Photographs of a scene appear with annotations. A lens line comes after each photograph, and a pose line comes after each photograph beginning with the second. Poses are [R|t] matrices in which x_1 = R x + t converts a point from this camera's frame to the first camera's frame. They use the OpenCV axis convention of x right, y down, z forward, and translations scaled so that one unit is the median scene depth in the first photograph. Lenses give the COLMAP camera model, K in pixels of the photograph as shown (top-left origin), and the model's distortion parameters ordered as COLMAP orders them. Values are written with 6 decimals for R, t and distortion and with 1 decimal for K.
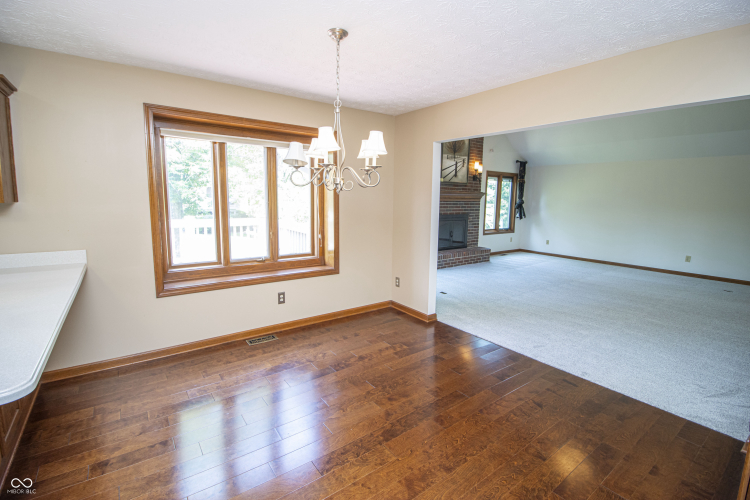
lens RADIAL K [[352.3, 0, 367.3], [0, 352.3, 244.2], [0, 0, 1]] dist [-0.005682, -0.009897]
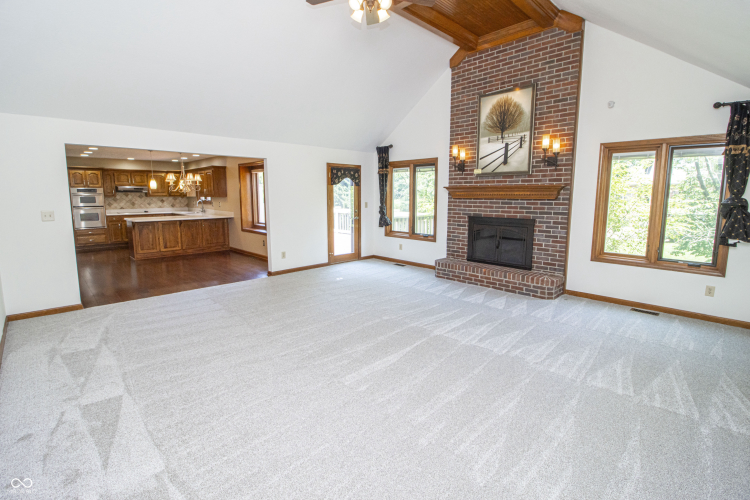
lens RADIAL K [[352.3, 0, 377.0], [0, 352.3, 239.1], [0, 0, 1]] dist [-0.005682, -0.009897]
pose [[0.139126, 0.119583, -0.983028, 1.772782], [-0.124026, 0.986970, 0.102509, -0.158424], [0.982477, 0.107659, 0.152145, 1.241511]]
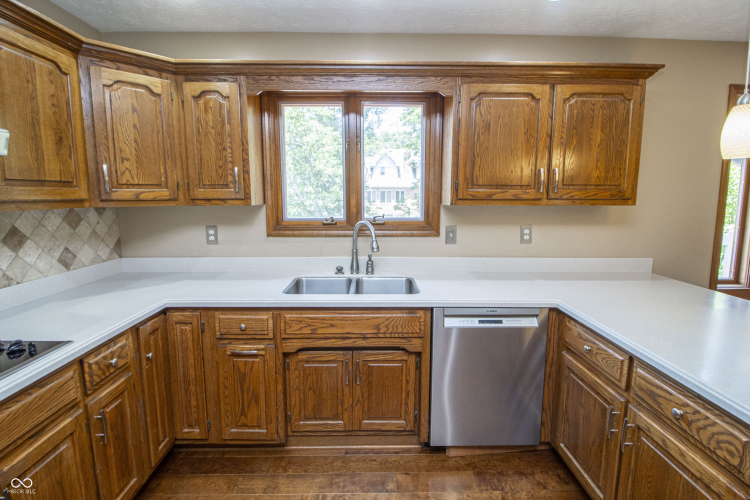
lens RADIAL K [[352.3, 0, 374.7], [0, 352.3, 241.2], [0, 0, 1]] dist [-0.005682, -0.009897]
pose [[0.816481, 0.066829, -0.573492, -0.579593], [-0.066520, 0.997553, 0.021539, 0.000344], [0.573528, 0.020563, 0.818928, -0.092077]]
